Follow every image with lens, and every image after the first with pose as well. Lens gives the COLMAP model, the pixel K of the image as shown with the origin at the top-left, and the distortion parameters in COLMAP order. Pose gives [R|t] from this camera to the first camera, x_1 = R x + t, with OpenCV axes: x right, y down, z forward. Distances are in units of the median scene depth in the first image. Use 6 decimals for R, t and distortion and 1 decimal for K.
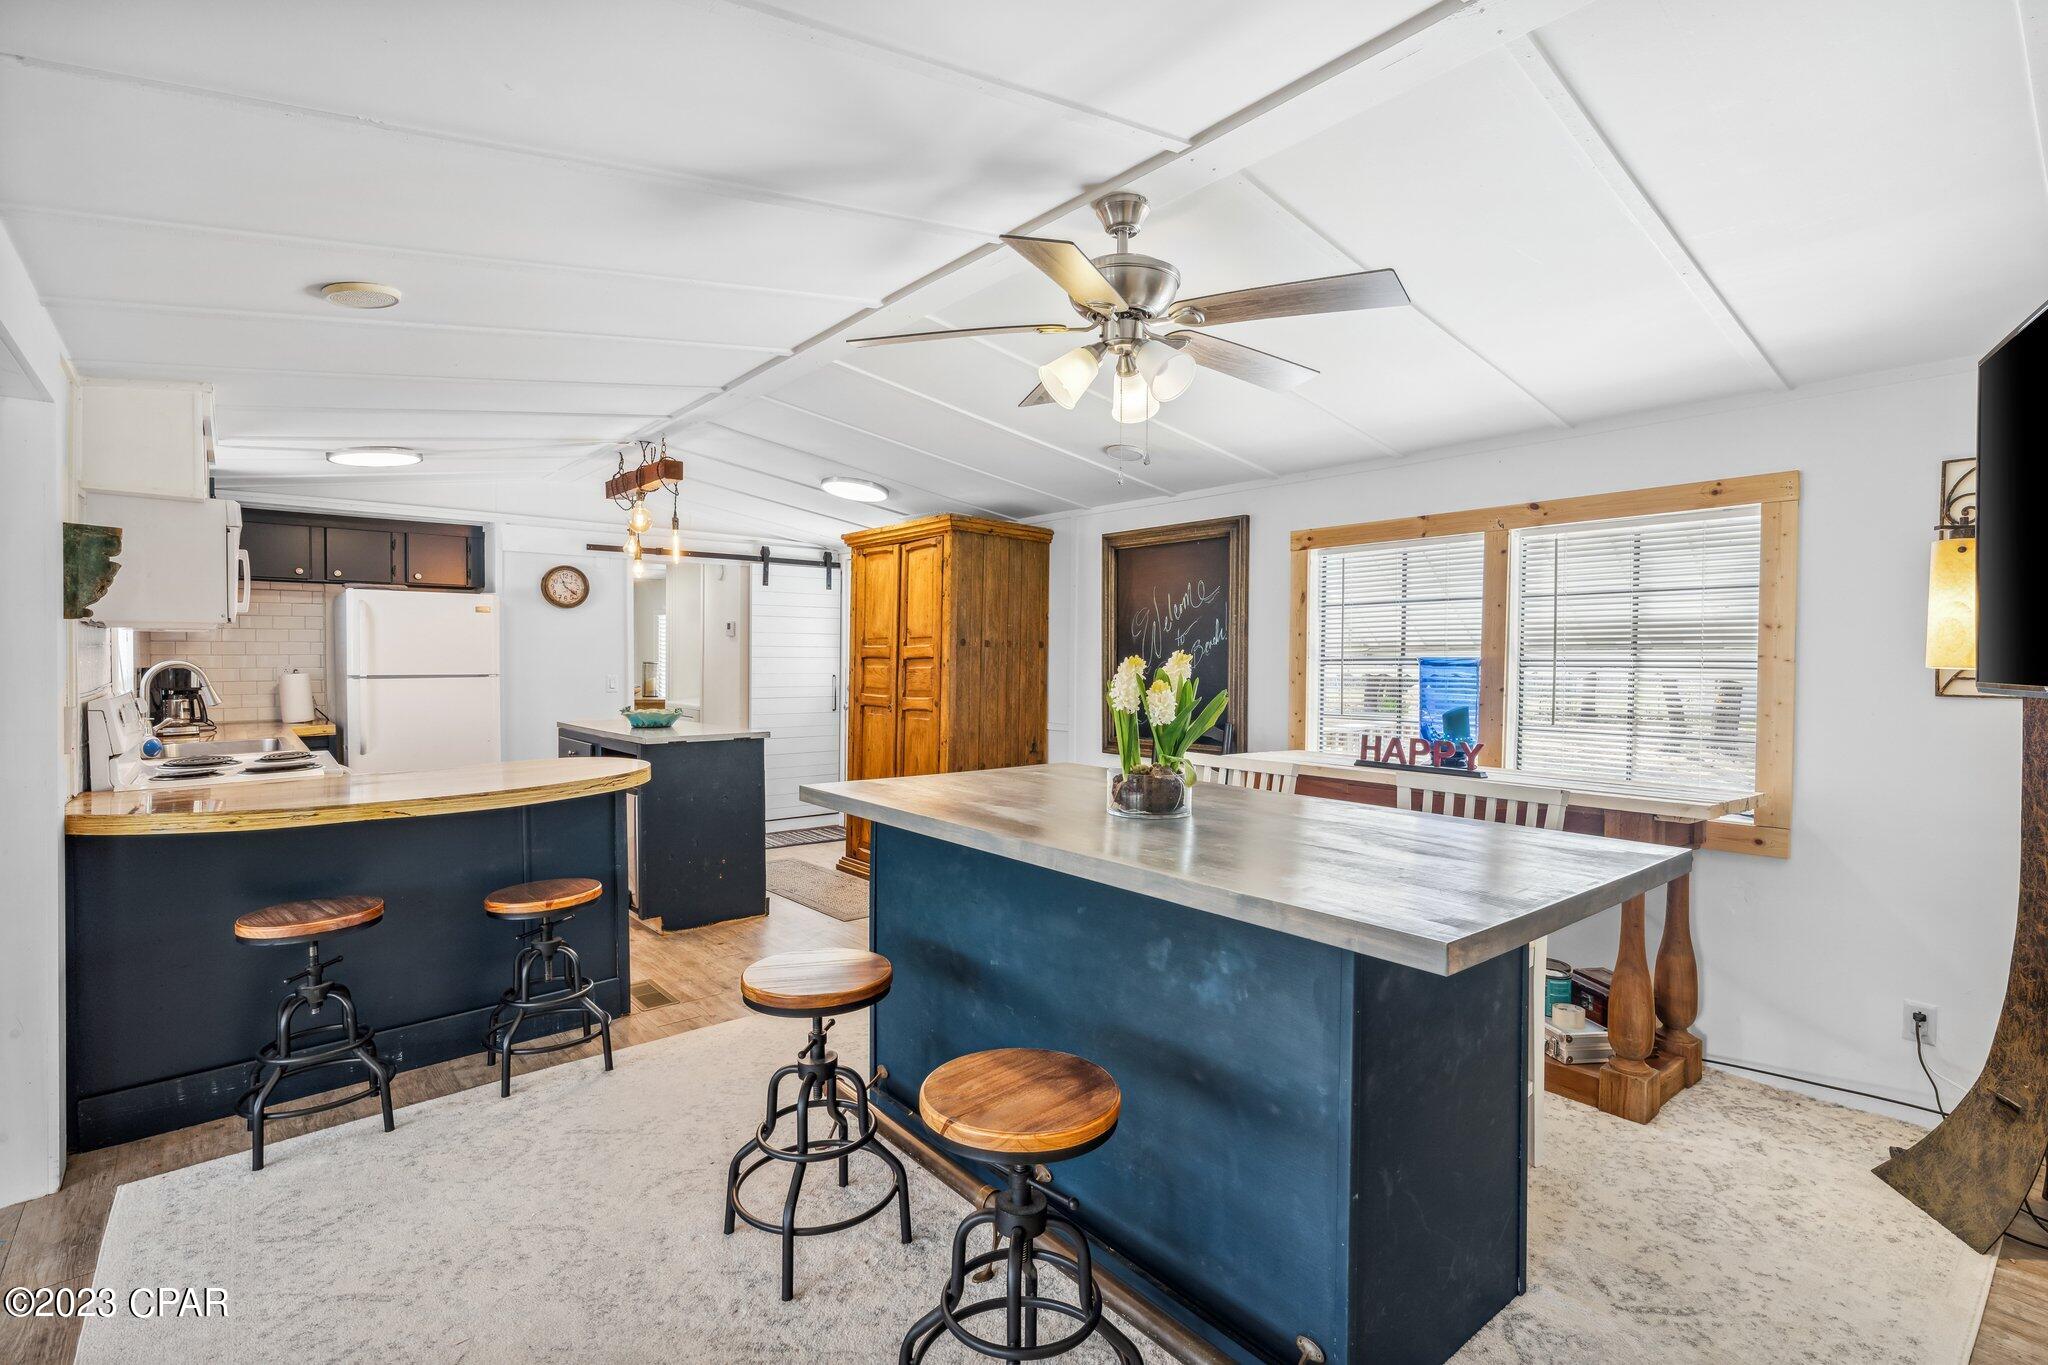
lens RADIAL K [[951.5, 0, 1030.3], [0, 951.5, 672.4], [0, 0, 1]] dist [0.001919, -0.000509]
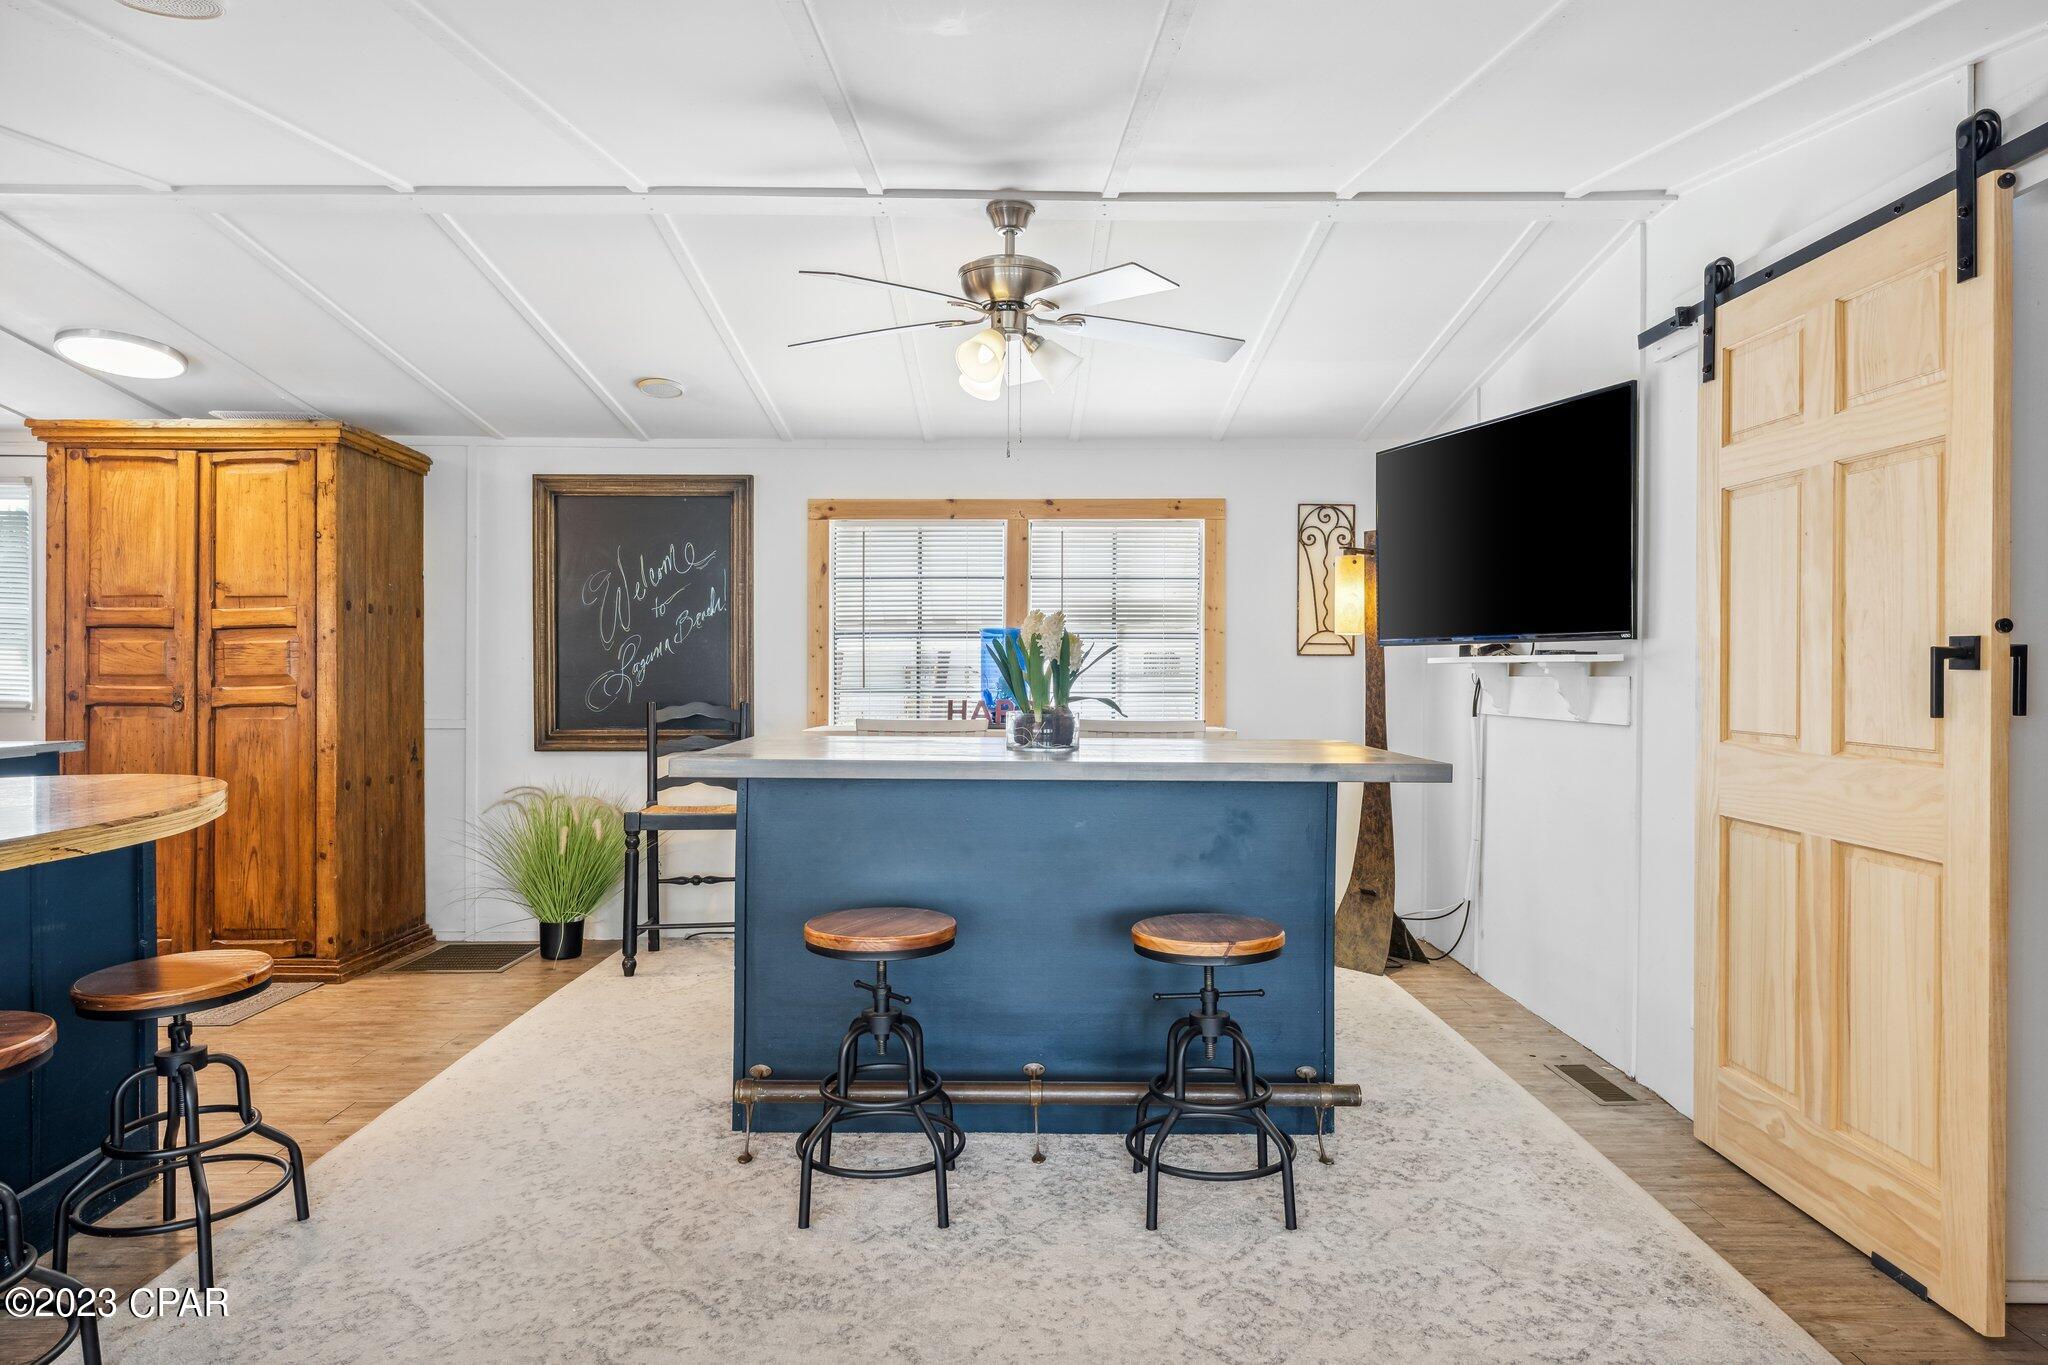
lens RADIAL K [[1247.1, 0, 1029.0], [0, 1247.1, 673.4], [0, 0, 1]] dist [-0.000514, -0.001003]
pose [[0.633735, -0.009956, 0.773486, -0.504306], [0.012943, 0.999914, 0.002266, 0.024923], [-0.773442, 0.008575, 0.633809, 0.030849]]
